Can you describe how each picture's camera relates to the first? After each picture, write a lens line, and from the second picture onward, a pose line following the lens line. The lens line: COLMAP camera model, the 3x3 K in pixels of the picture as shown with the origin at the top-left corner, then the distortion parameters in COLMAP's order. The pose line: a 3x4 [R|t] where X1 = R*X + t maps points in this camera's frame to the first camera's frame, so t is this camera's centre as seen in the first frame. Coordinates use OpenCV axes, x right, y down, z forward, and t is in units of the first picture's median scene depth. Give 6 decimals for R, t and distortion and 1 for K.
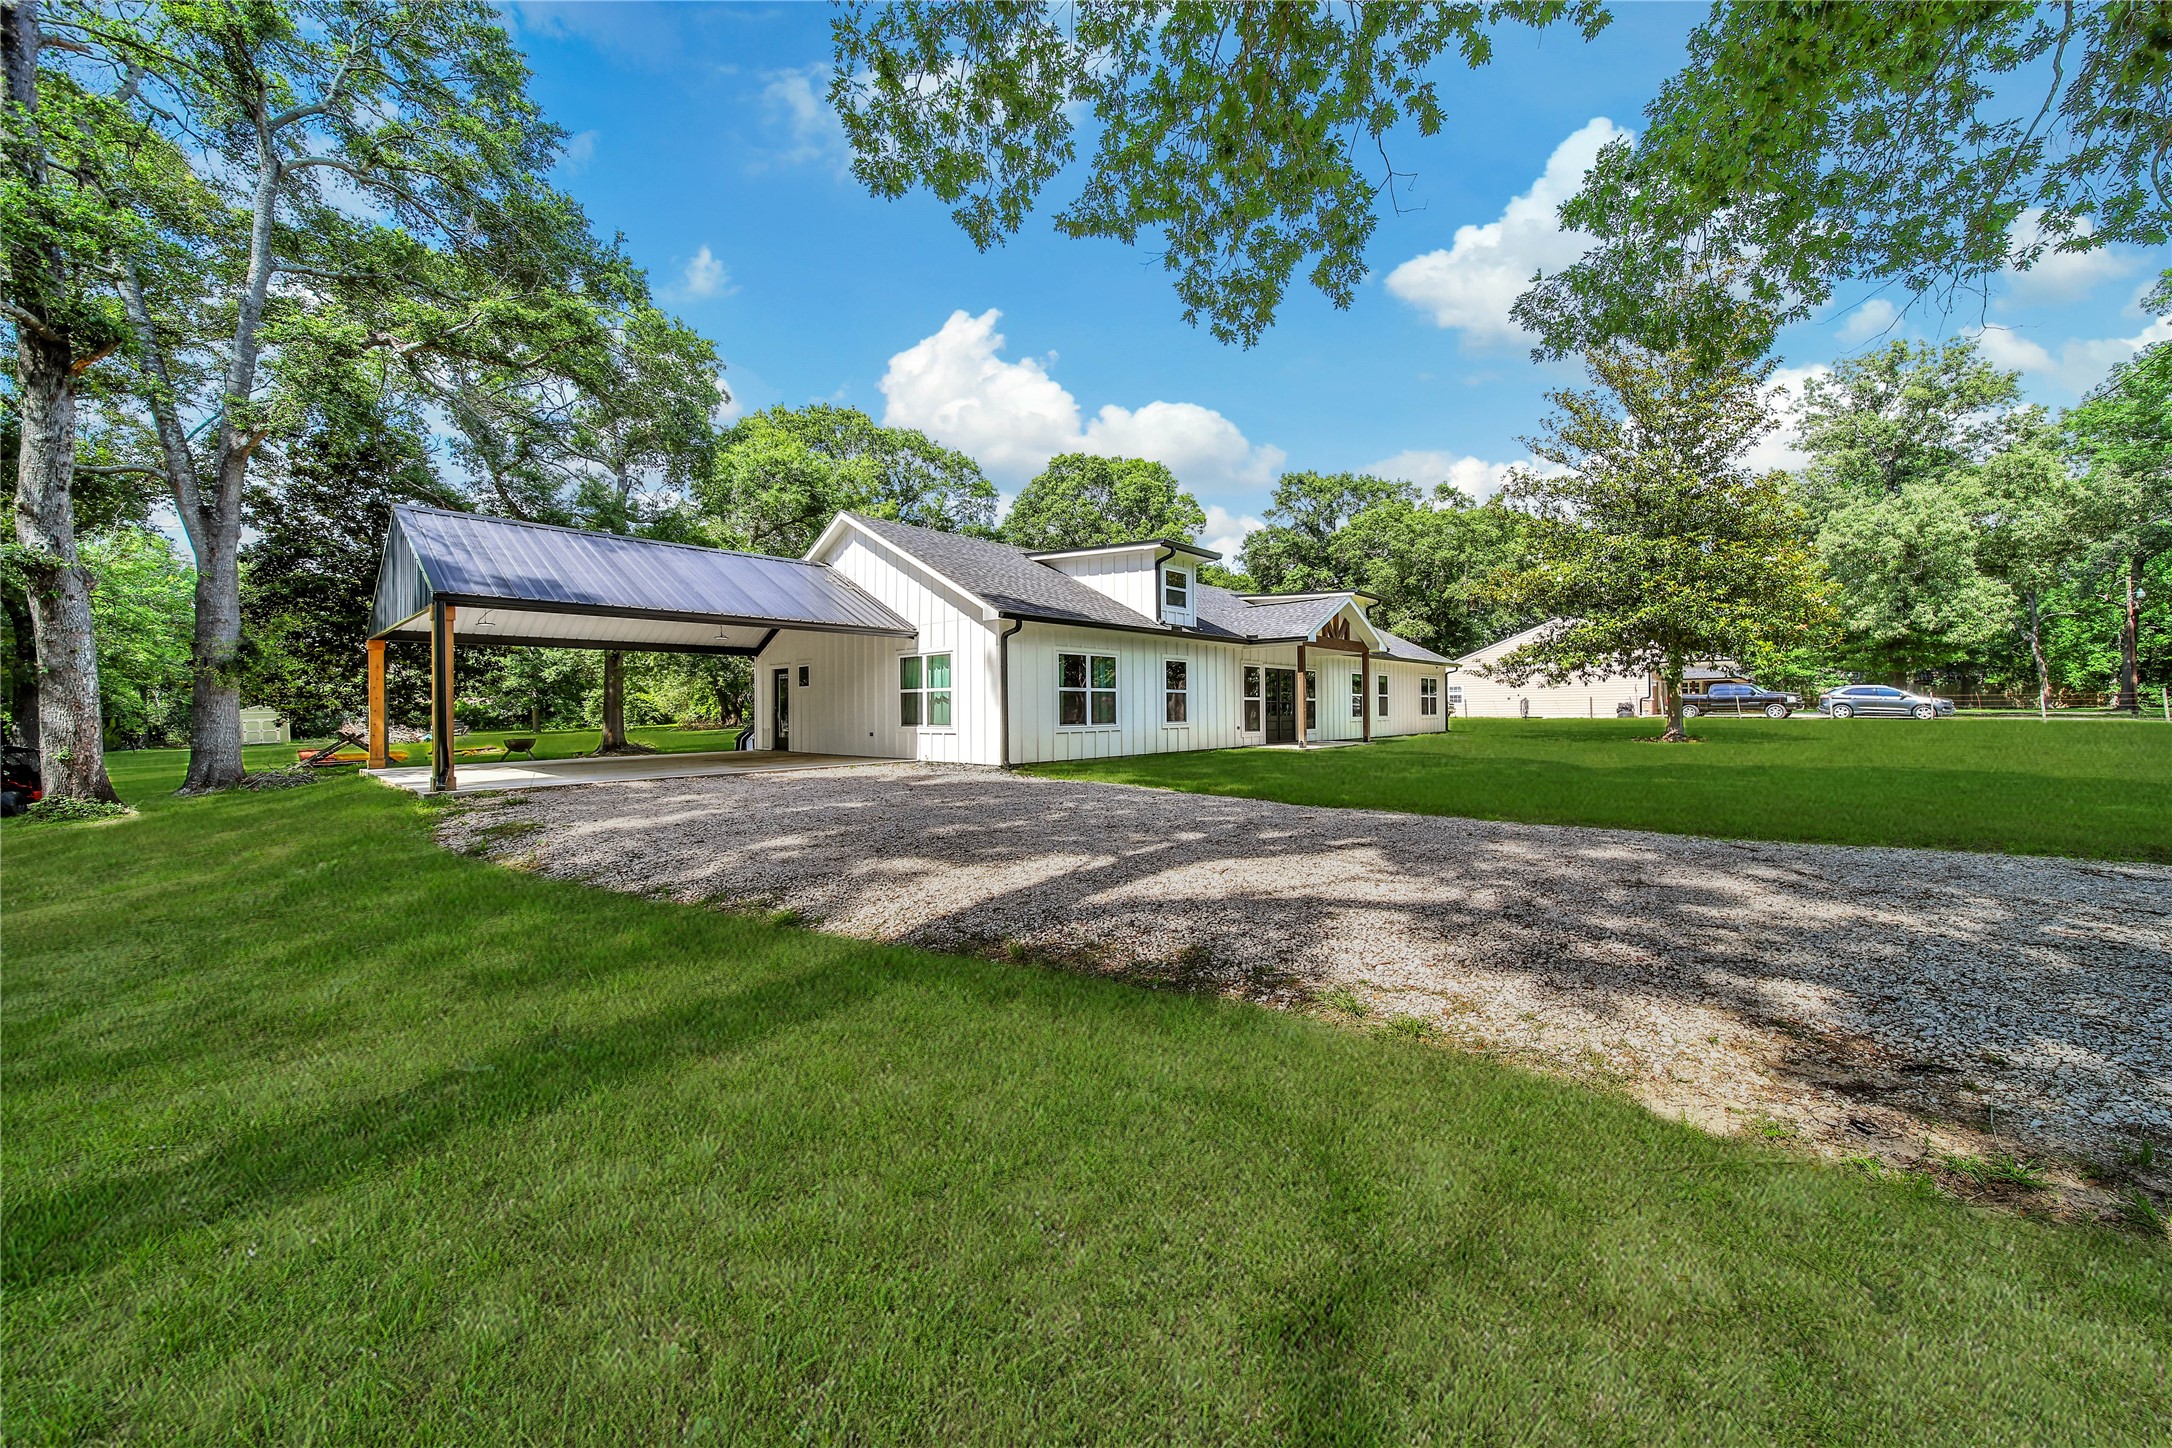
lens RADIAL K [[787.5, 0, 1086.0], [0, 787.5, 724.0], [0, 0, 1]] dist [-0.001545, -0.000546]
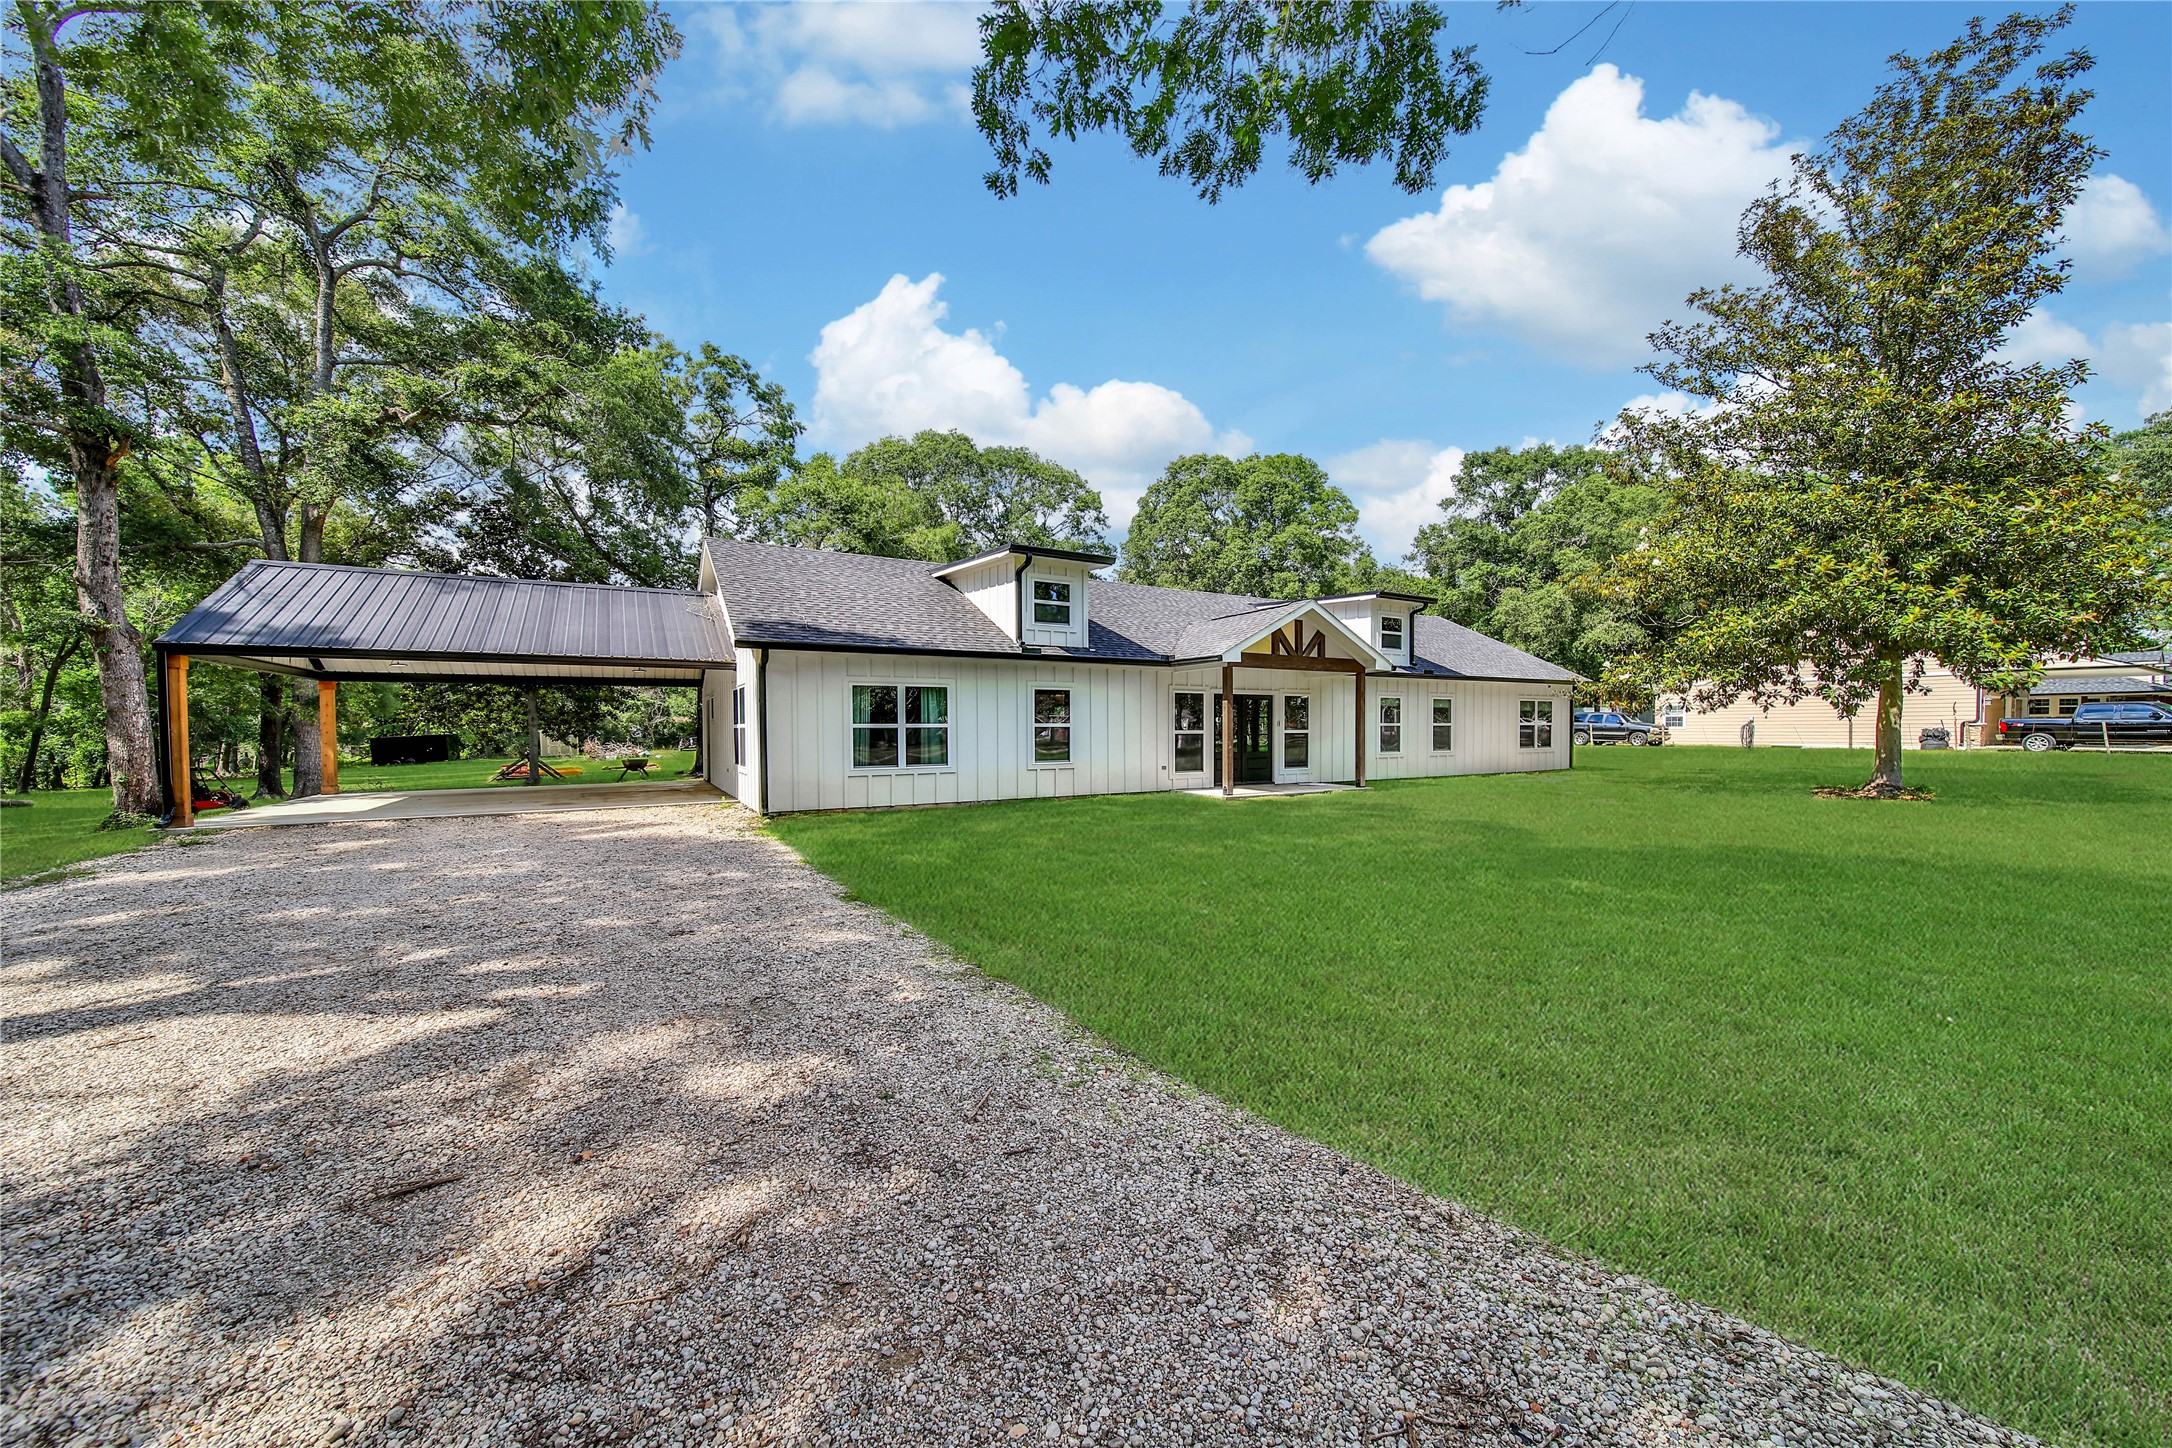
lens RADIAL K [[778.8, 0, 1094.1], [0, 778.8, 759.6], [0, 0, 1]] dist [-0.001937, -0.000010]
pose [[0.951873, 0.016664, -0.306040, 0.368754], [-0.008579, 0.999578, 0.027743, -0.025462], [0.306373, -0.023782, 0.951614, 0.200673]]
